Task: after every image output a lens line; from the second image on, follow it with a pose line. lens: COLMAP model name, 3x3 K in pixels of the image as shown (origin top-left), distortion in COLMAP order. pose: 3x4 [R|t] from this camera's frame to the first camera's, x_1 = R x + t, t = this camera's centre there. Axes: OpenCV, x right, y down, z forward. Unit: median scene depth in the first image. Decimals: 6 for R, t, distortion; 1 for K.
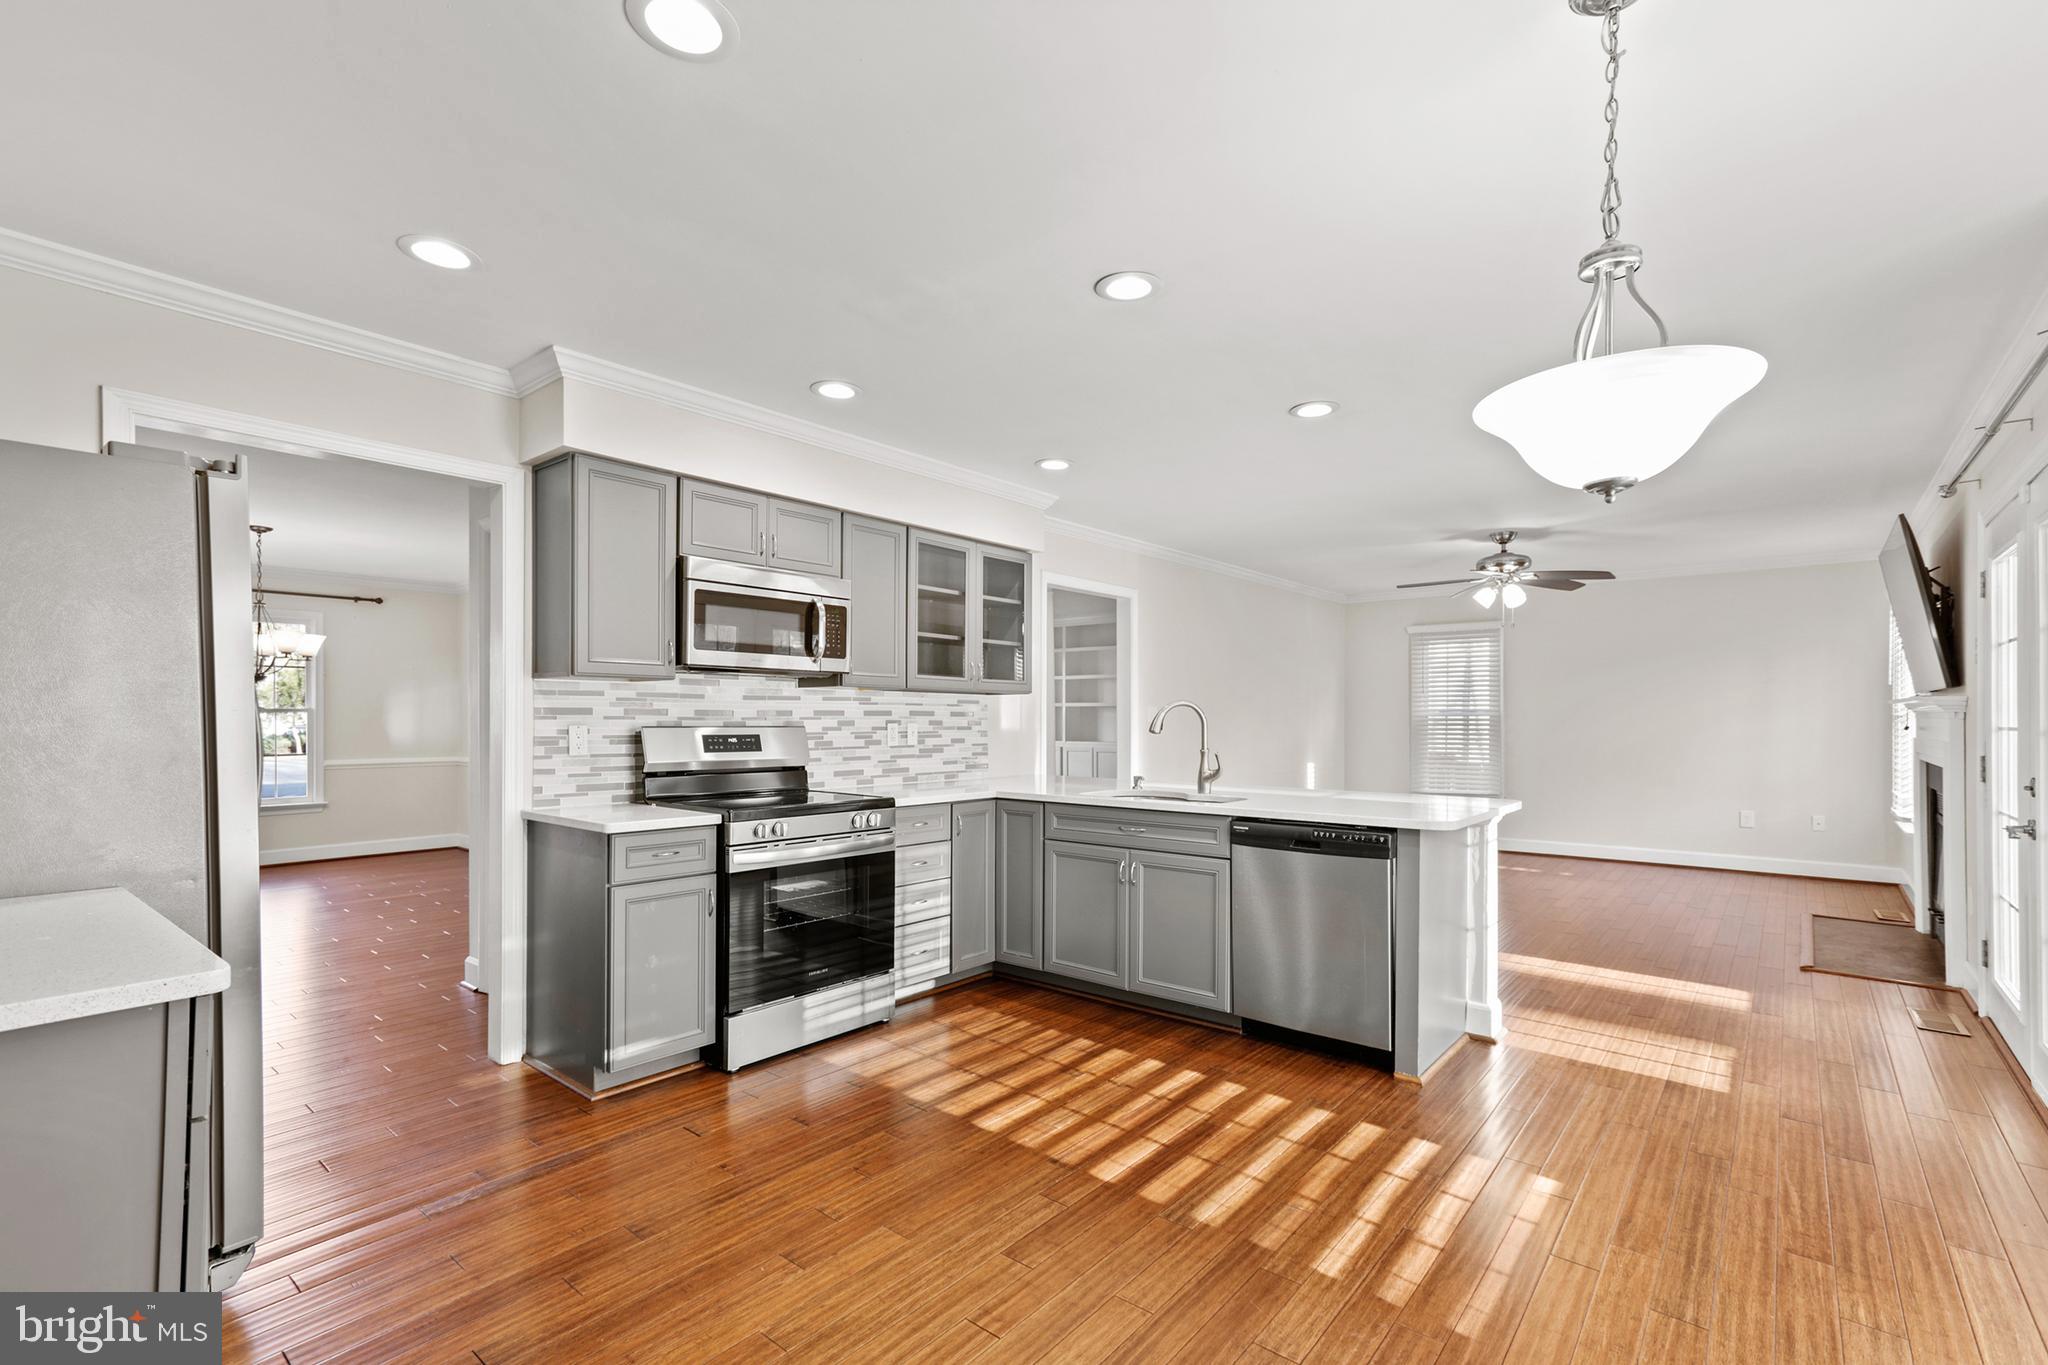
lens RADIAL K [[931.0, 0, 1021.1], [0, 931.0, 721.9], [0, 0, 1]] dist [-0.000588, 0.000112]
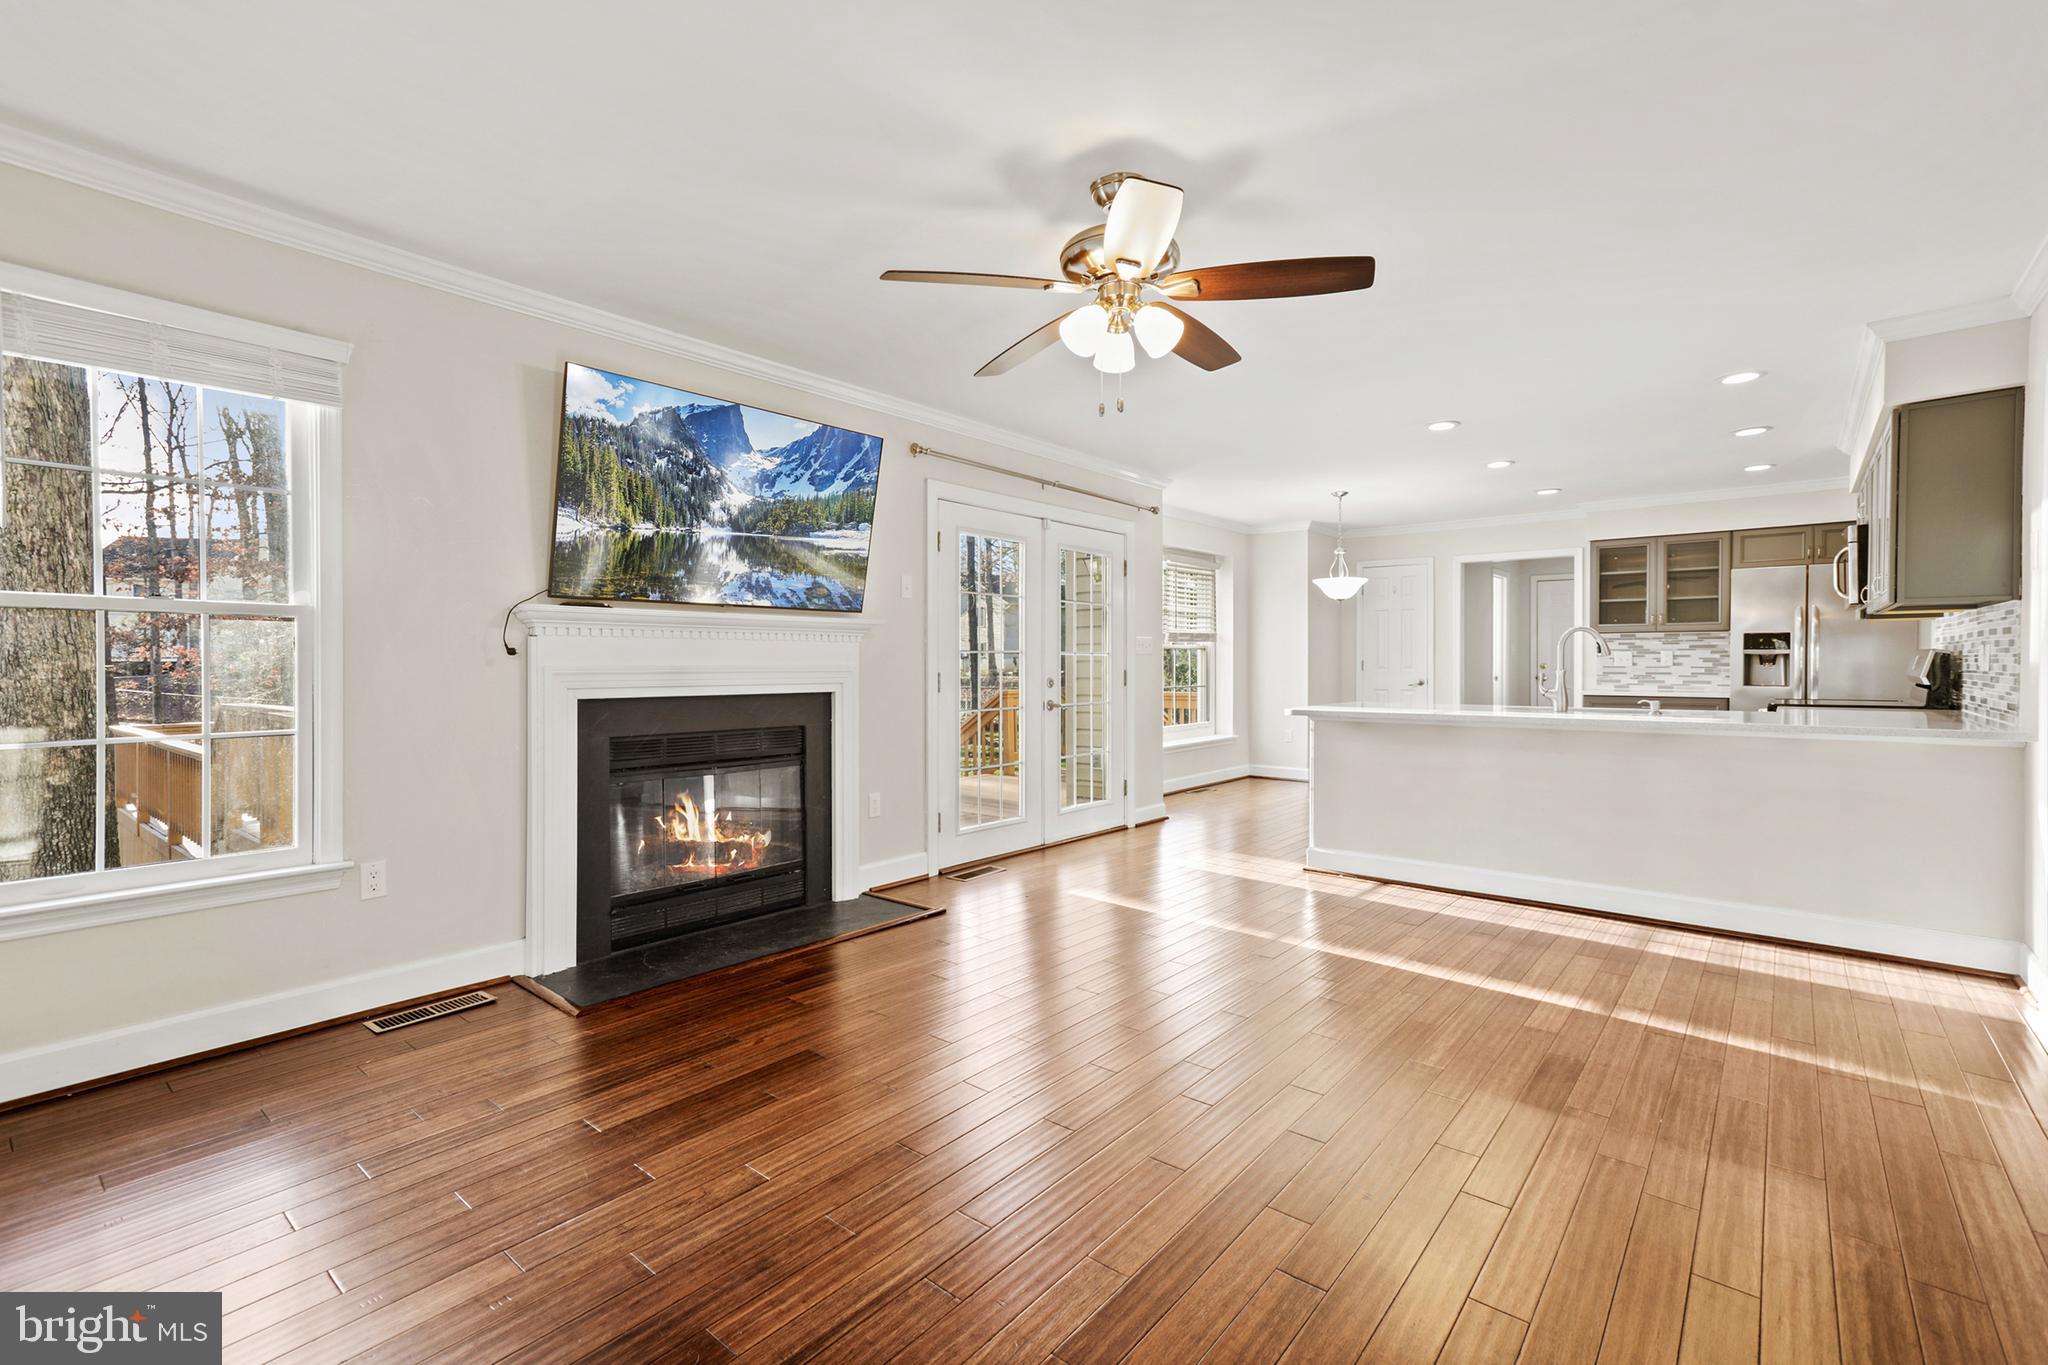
lens RADIAL K [[920.2, 0, 1024.0], [0, 920.2, 682.5], [0, 0, 1]] dist [-0.017858, 0.029271]
pose [[-0.999986, 0.001264, -0.005103, 0.888309], [0.001130, 0.999657, 0.026160, 0.015433], [0.005135, 0.026153, -0.999645, 2.221437]]
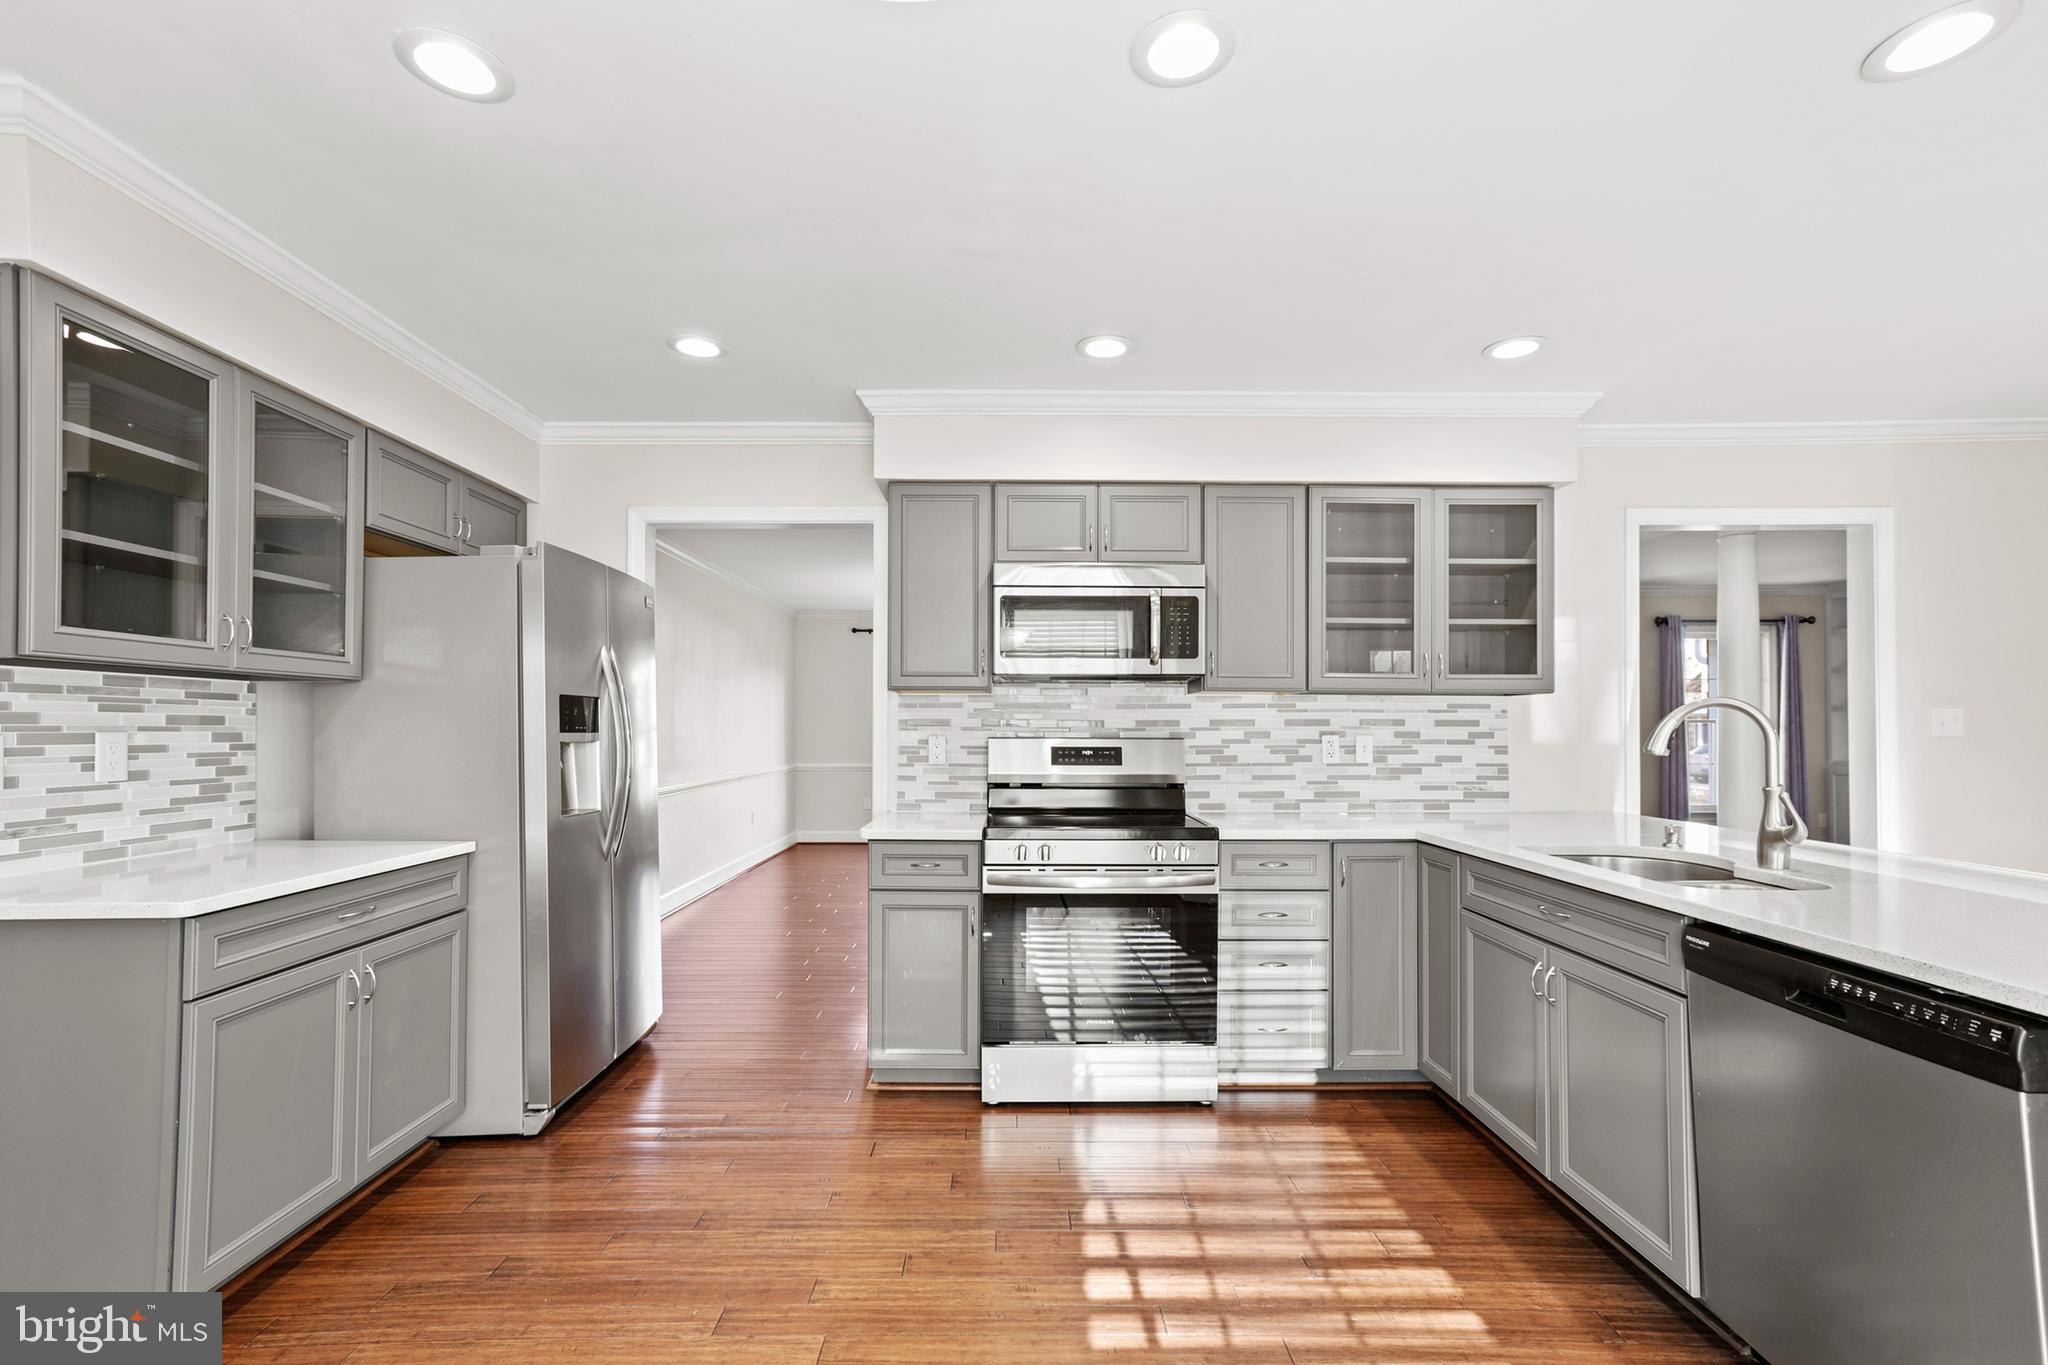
lens RADIAL K [[916.3, 0, 1014.2], [0, 916.3, 716.5], [0, 0, 1]] dist [-0.032951, 0.028928]
pose [[0.647228, -0.012085, -0.762201, 0.338861], [-0.001807, 0.999847, -0.017387, -0.000460], [0.762294, 0.012630, 0.647107, 0.348617]]
